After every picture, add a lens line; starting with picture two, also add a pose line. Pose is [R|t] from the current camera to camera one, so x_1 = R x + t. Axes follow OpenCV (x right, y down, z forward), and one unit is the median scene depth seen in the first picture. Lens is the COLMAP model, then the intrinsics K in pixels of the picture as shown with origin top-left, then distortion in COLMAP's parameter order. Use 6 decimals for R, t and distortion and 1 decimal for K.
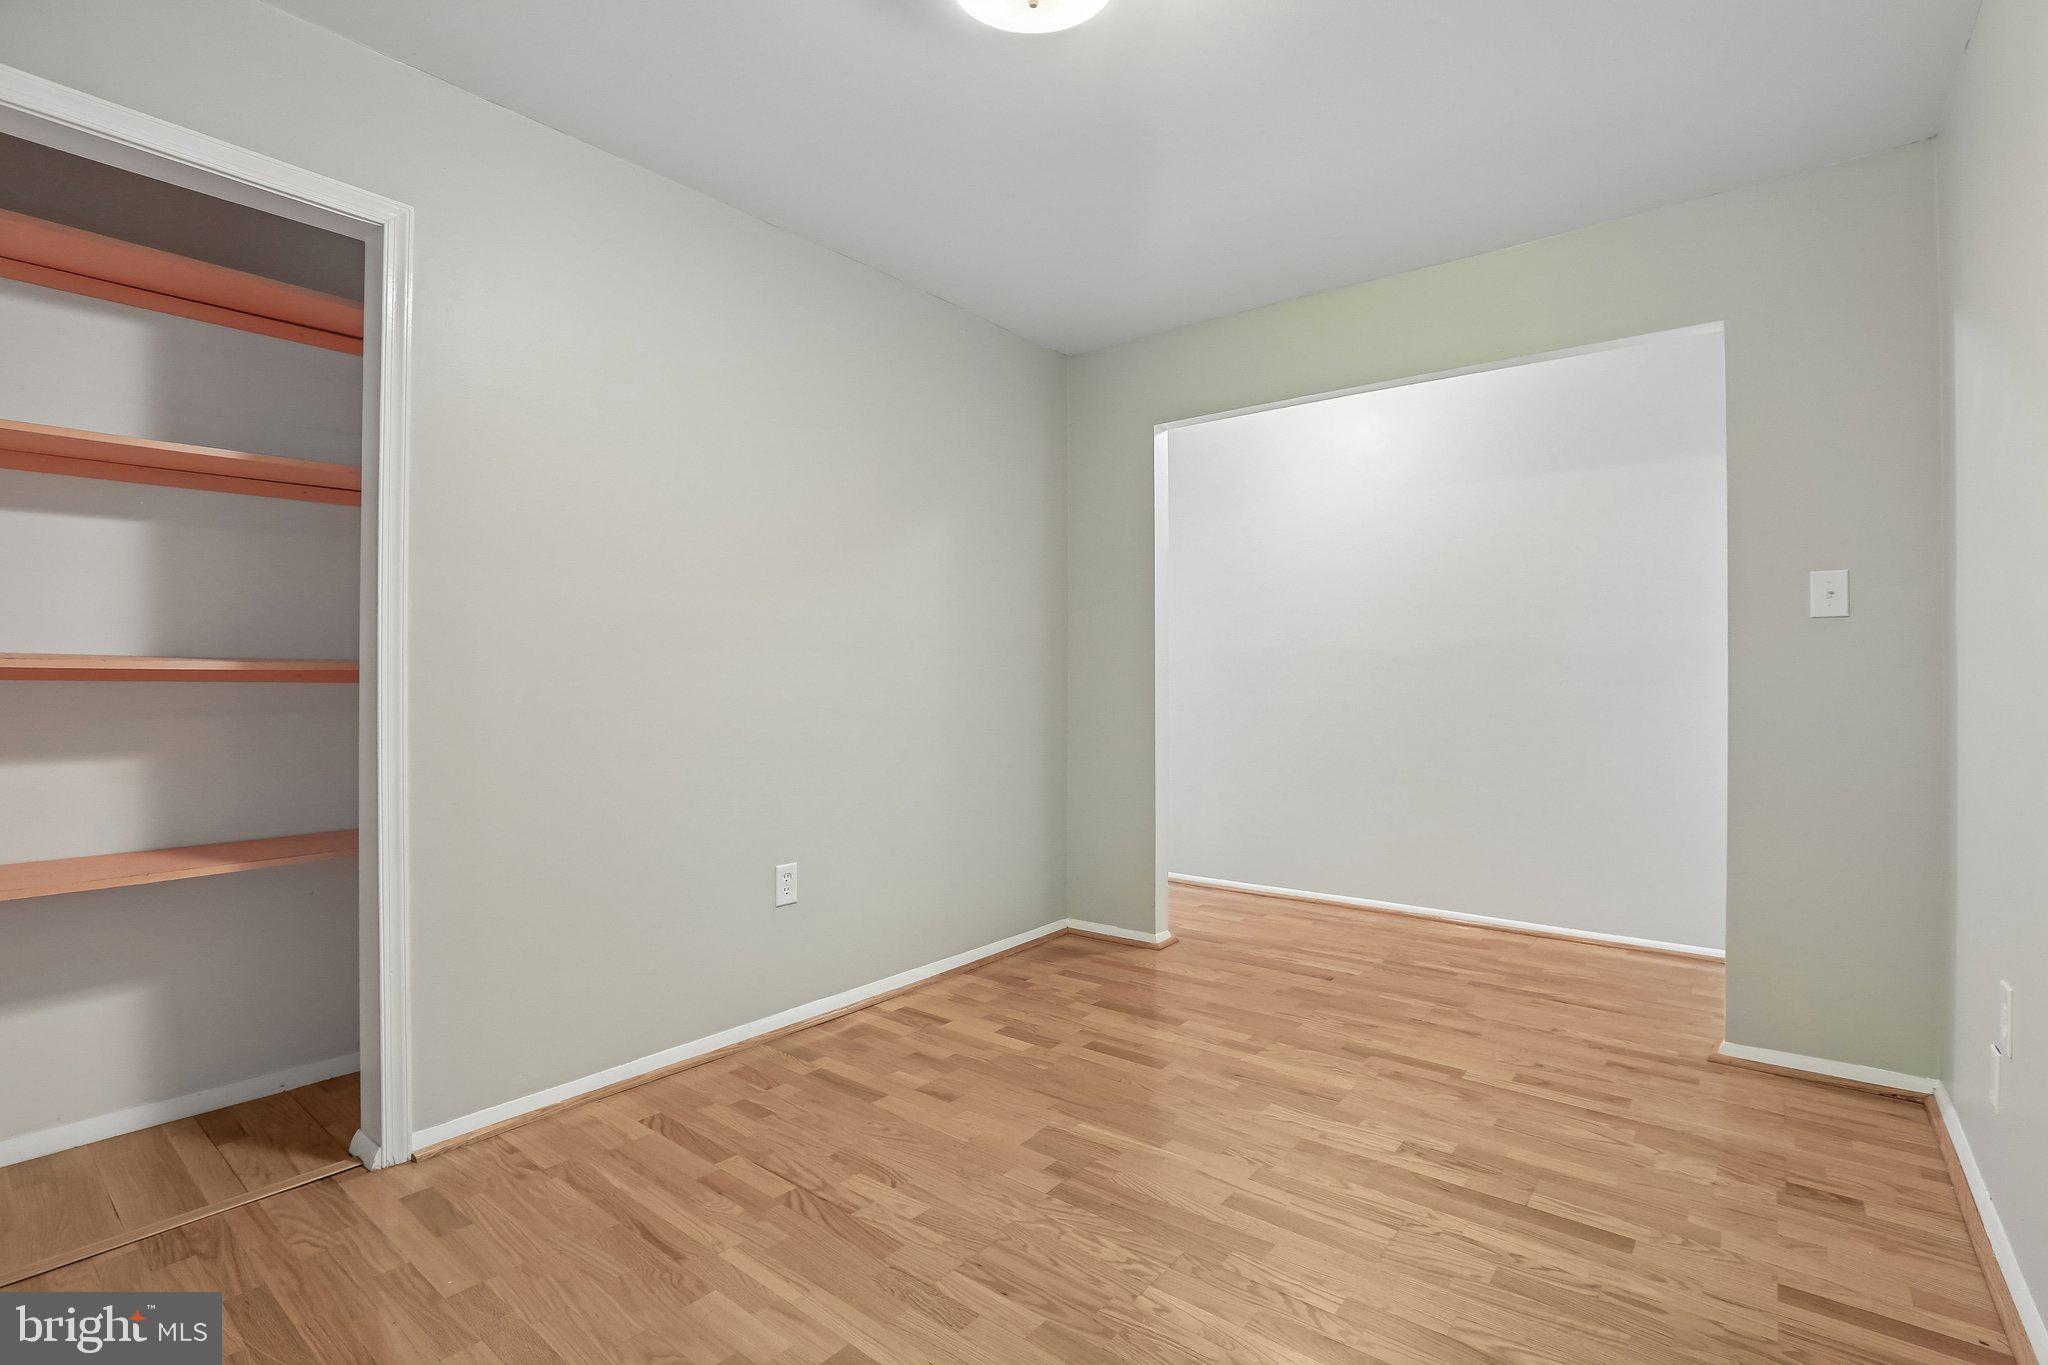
lens RADIAL K [[942.2, 0, 1024.0], [0, 942.2, 682.5], [0, 0, 1]] dist [-0.008150, 0.000690]
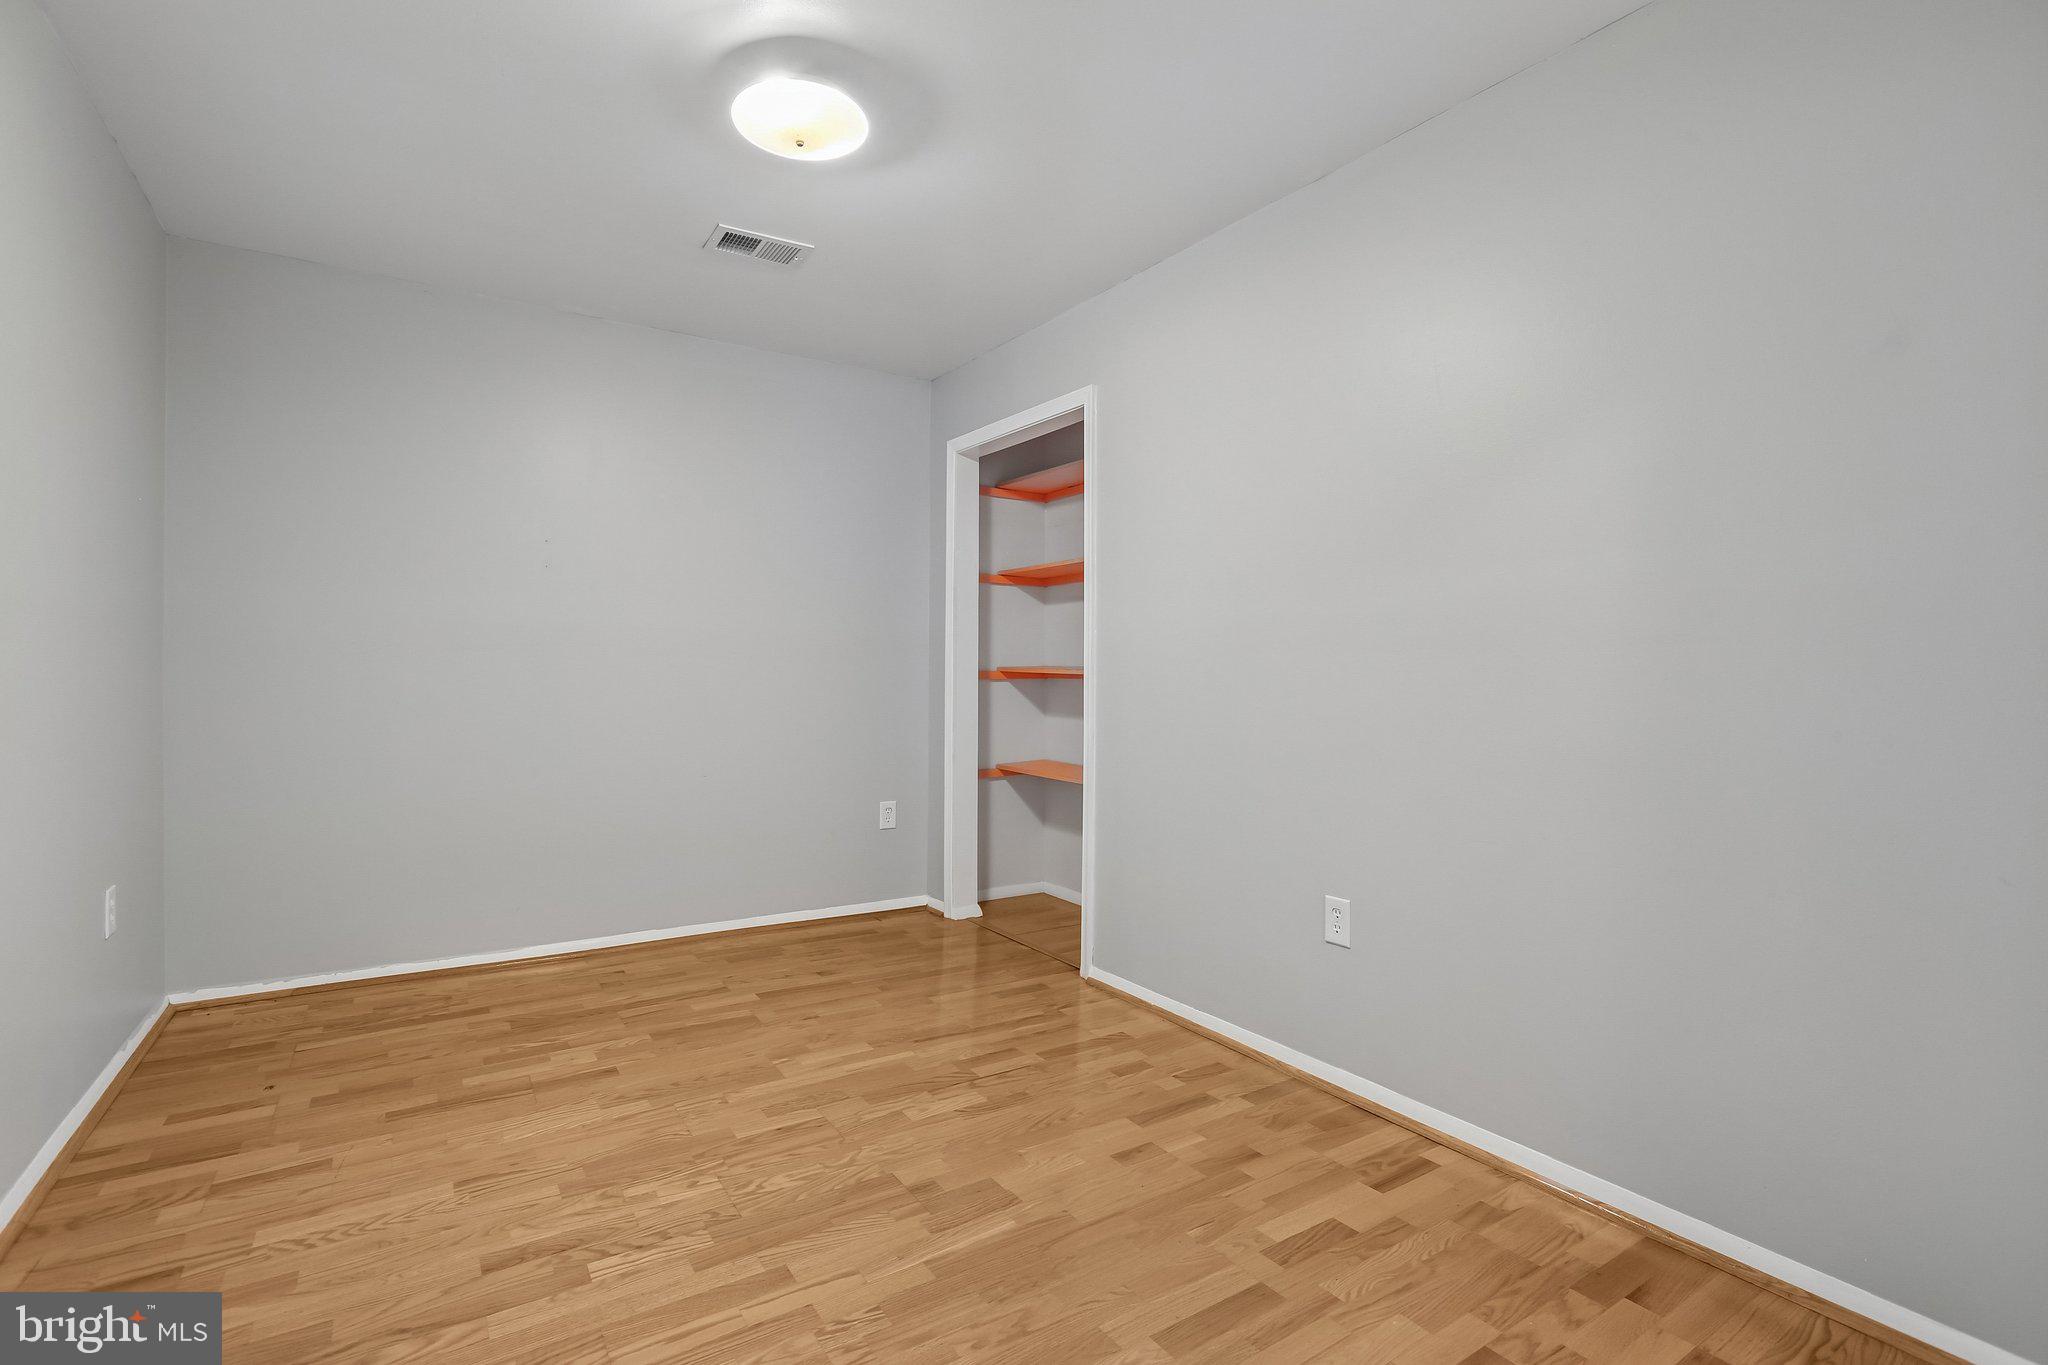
lens RADIAL K [[942.2, 0, 1024.0], [0, 942.2, 682.5], [0, 0, 1]] dist [-0.008150, 0.000690]
pose [[-0.315515, -0.010310, -0.948865, 0.922280], [-0.010506, 0.999918, -0.007371, 0.006240], [0.948862, 0.007643, -0.315597, 1.390412]]
